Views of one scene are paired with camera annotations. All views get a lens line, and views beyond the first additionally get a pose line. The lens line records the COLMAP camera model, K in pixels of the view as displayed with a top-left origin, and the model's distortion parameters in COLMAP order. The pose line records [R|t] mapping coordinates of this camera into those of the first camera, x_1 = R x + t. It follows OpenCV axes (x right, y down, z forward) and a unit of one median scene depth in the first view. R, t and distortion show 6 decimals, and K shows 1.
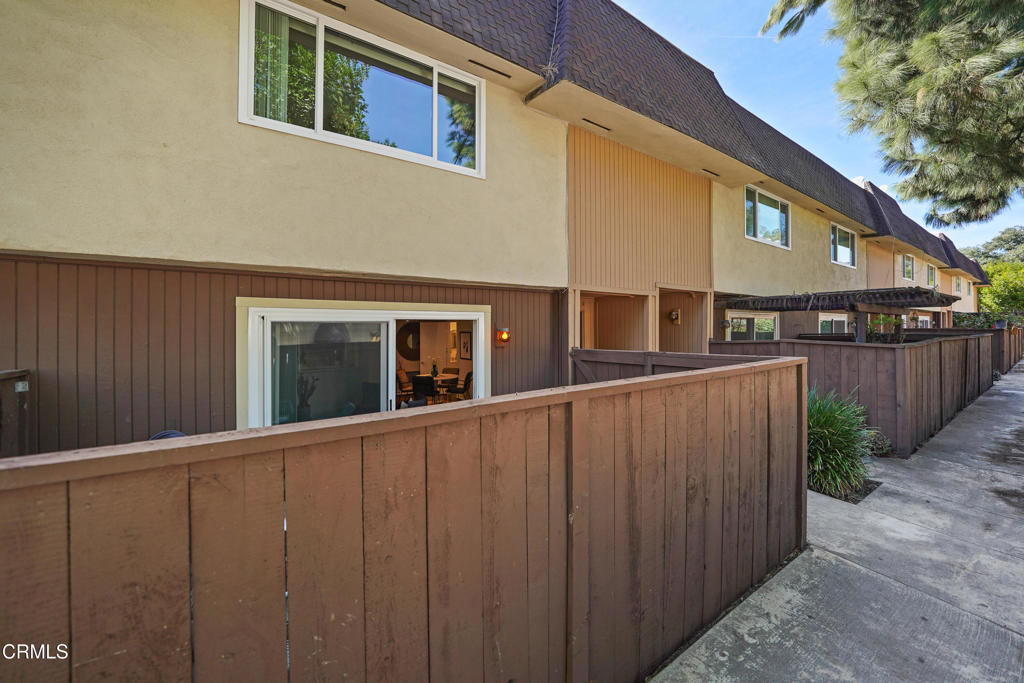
lens RADIAL K [[368.5, 0, 511.7], [0, 368.5, 331.7], [0, 0, 1]] dist [-0.017419, 0.000356]
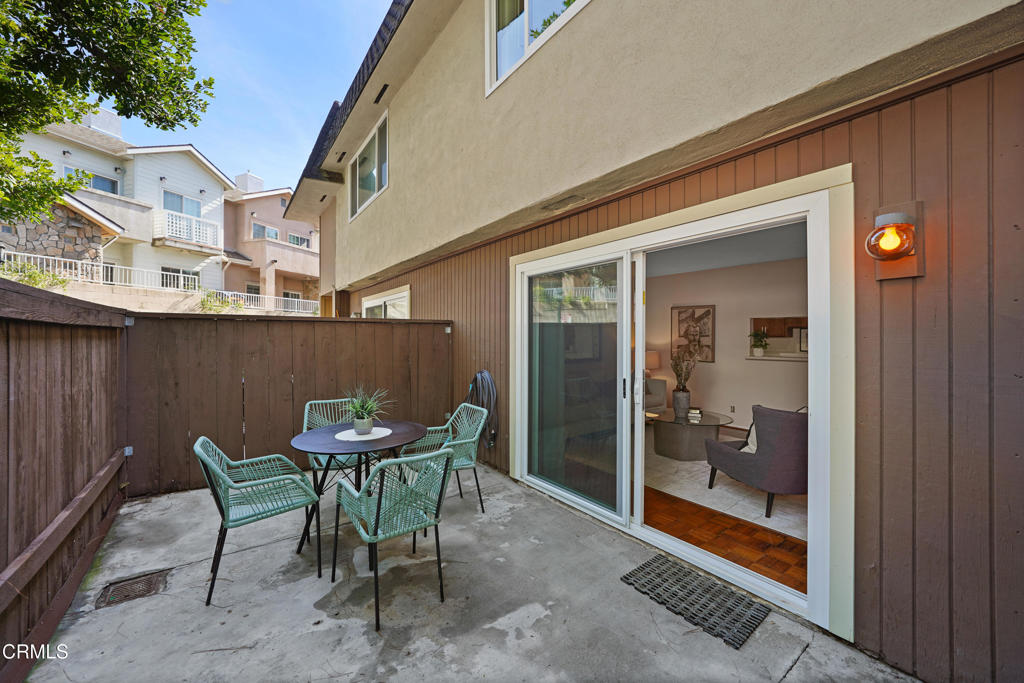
lens RADIAL K [[404.9, 0, 506.5], [0, 404.9, 335.5], [0, 0, 1]] dist [-0.002004, -0.000061]
pose [[0.030061, 0.005690, -0.999532, 0.375197], [-0.004327, 0.999975, 0.005562, 0.109044], [0.999539, 0.004158, 0.030085, 0.790682]]
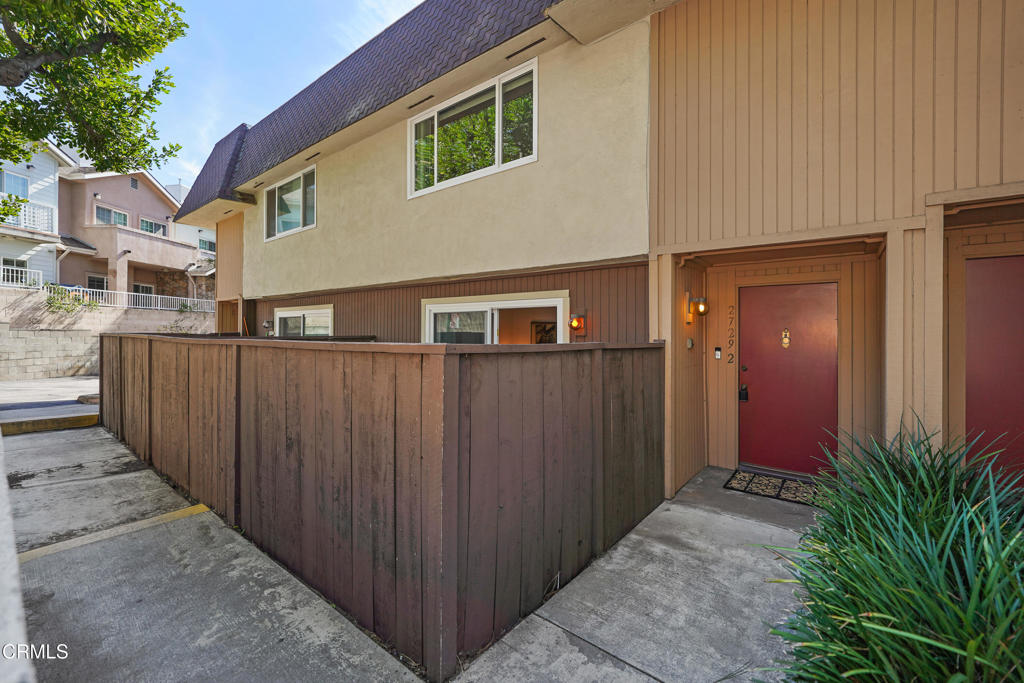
lens RADIAL K [[428.7, 0, 515.3], [0, 428.7, 325.6], [0, 0, 1]] dist [-0.002503, 0.004630]
pose [[0.314588, -0.001399, -0.949227, 1.069040], [-0.011101, 0.999925, -0.005153, 0.028524], [0.949163, 0.012159, 0.314549, 0.652315]]
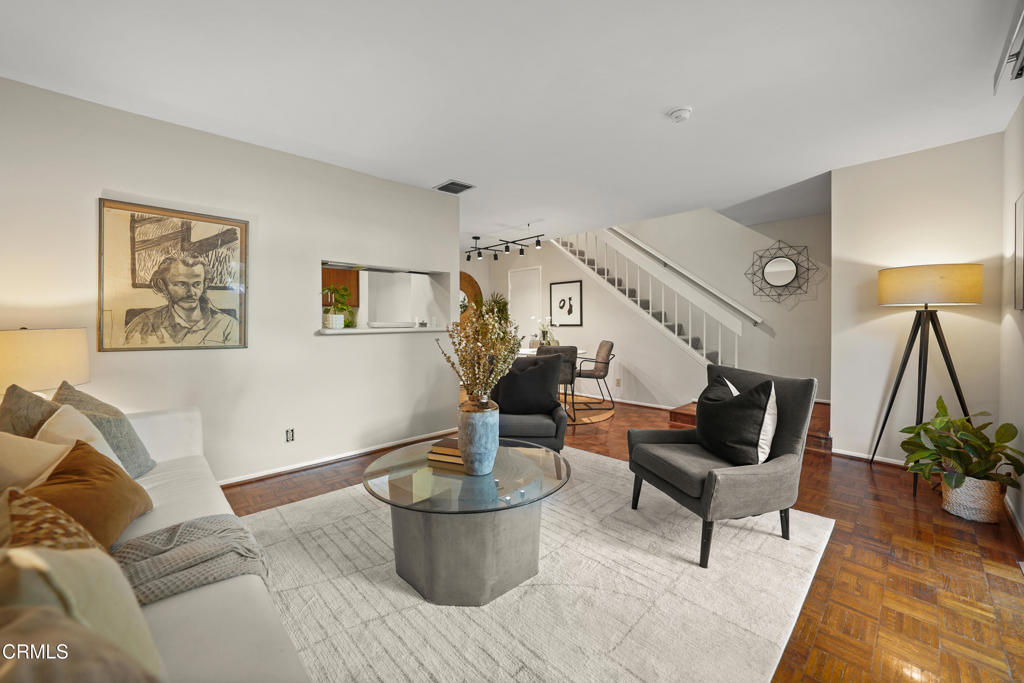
lens RADIAL K [[401.2, 0, 509.8], [0, 401.2, 320.8], [0, 0, 1]] dist [-0.001851, -0.000087]
pose [[0.983132, 0.005054, 0.182827, -0.867165], [-0.004736, 0.999986, -0.002177, 0.173559], [-0.182835, 0.001274, 0.983143, 0.857370]]
